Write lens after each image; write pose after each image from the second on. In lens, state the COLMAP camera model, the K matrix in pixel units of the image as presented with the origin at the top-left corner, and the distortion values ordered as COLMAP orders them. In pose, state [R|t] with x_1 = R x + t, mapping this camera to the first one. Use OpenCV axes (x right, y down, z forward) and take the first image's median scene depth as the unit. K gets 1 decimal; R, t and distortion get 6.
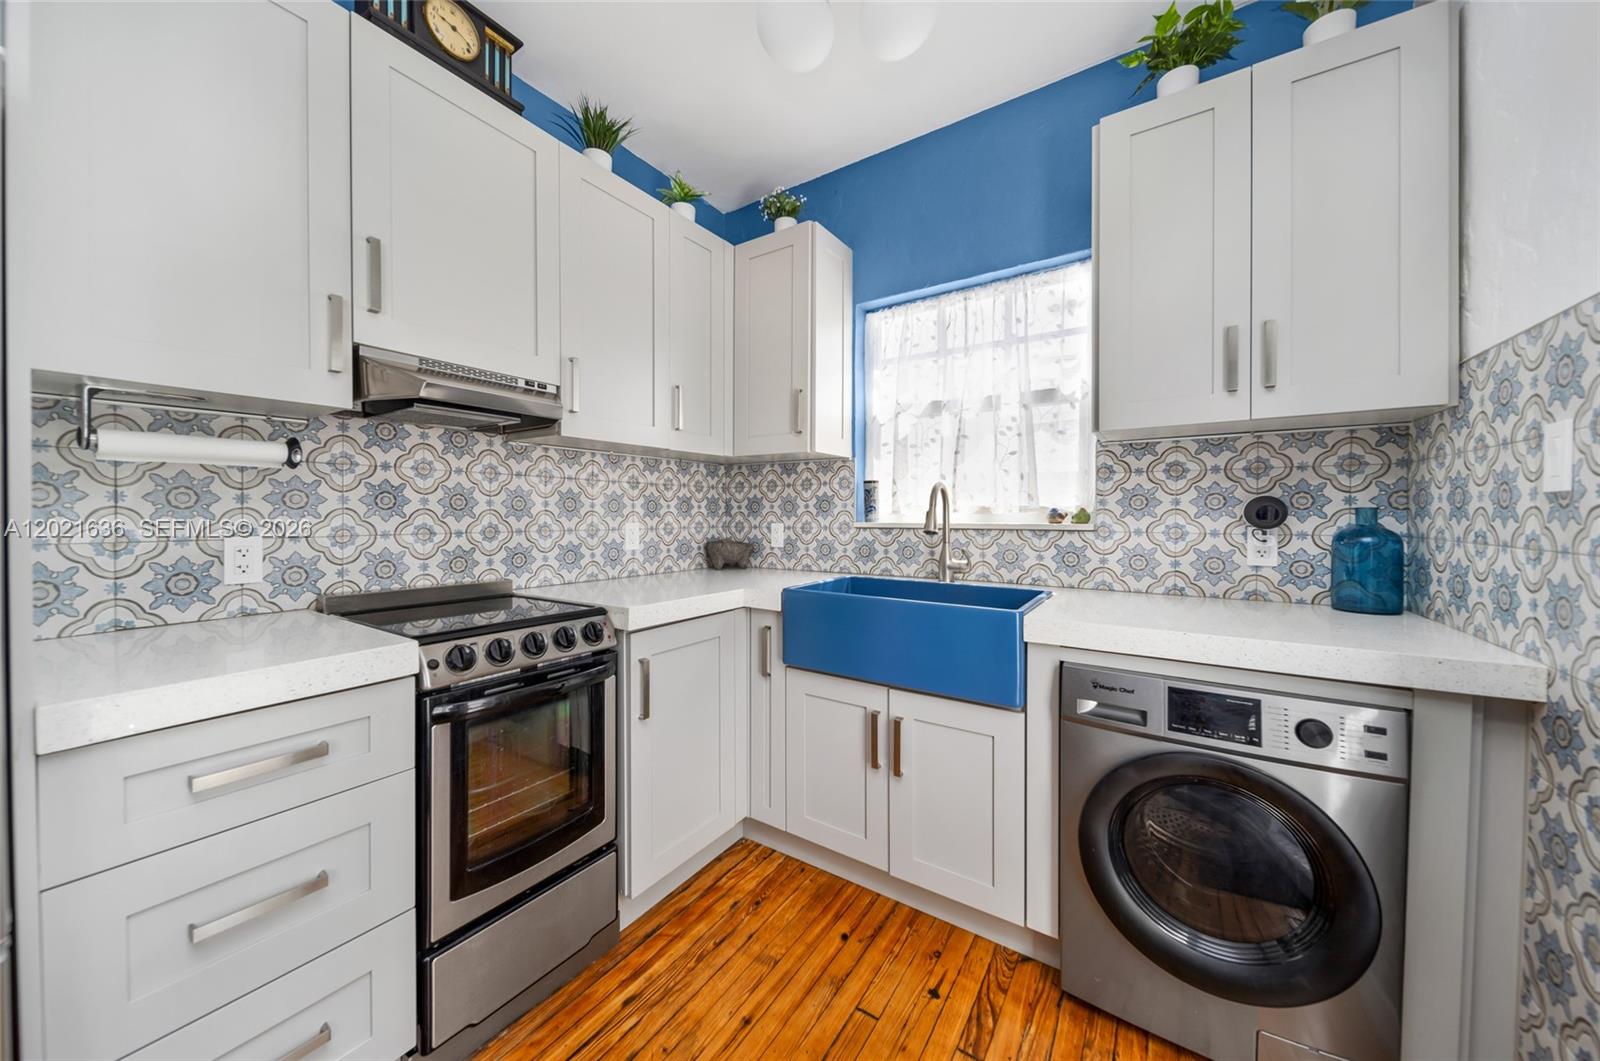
lens RADIAL K [[547.7, 0, 790.5], [0, 547.7, 513.8], [0, 0, 1]] dist [0.000863, -0.000050]
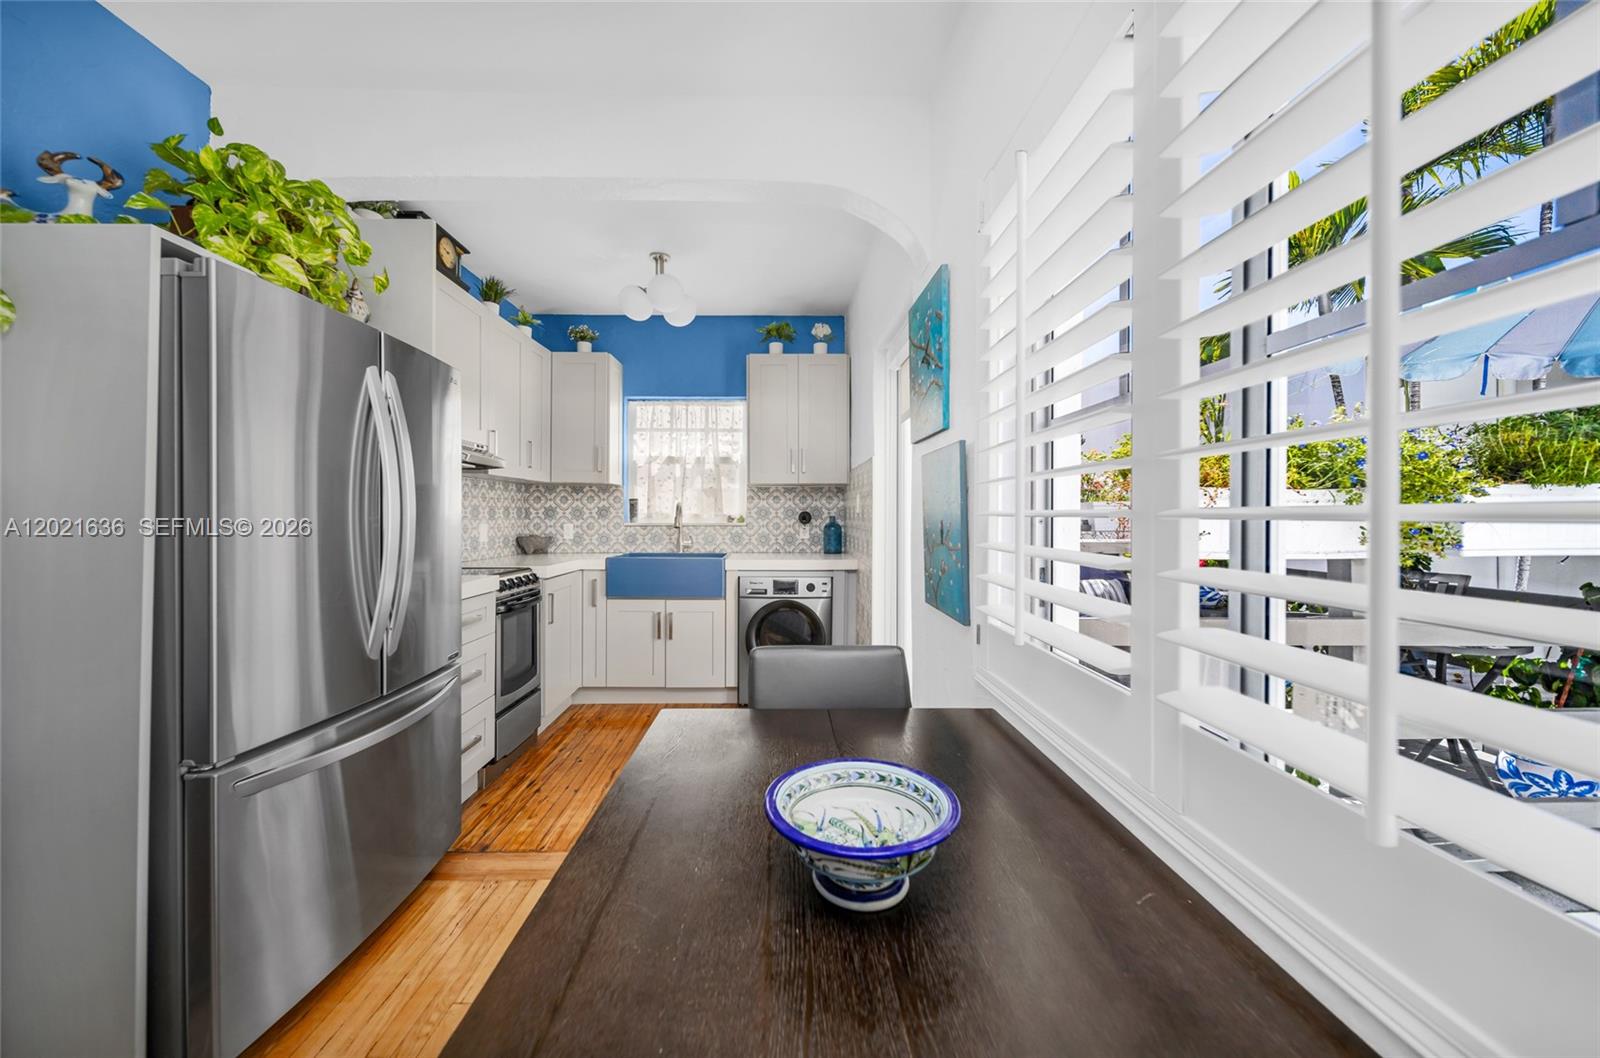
lens RADIAL K [[559.3, 0, 797.3], [0, 559.3, 523.3], [0, 0, 1]] dist [-0.000576, -0.000201]
pose [[0.805311, -0.007259, 0.592809, -0.572900], [-0.002592, 0.999872, 0.015765, -0.013672], [-0.592848, -0.014232, 0.805189, -0.869137]]
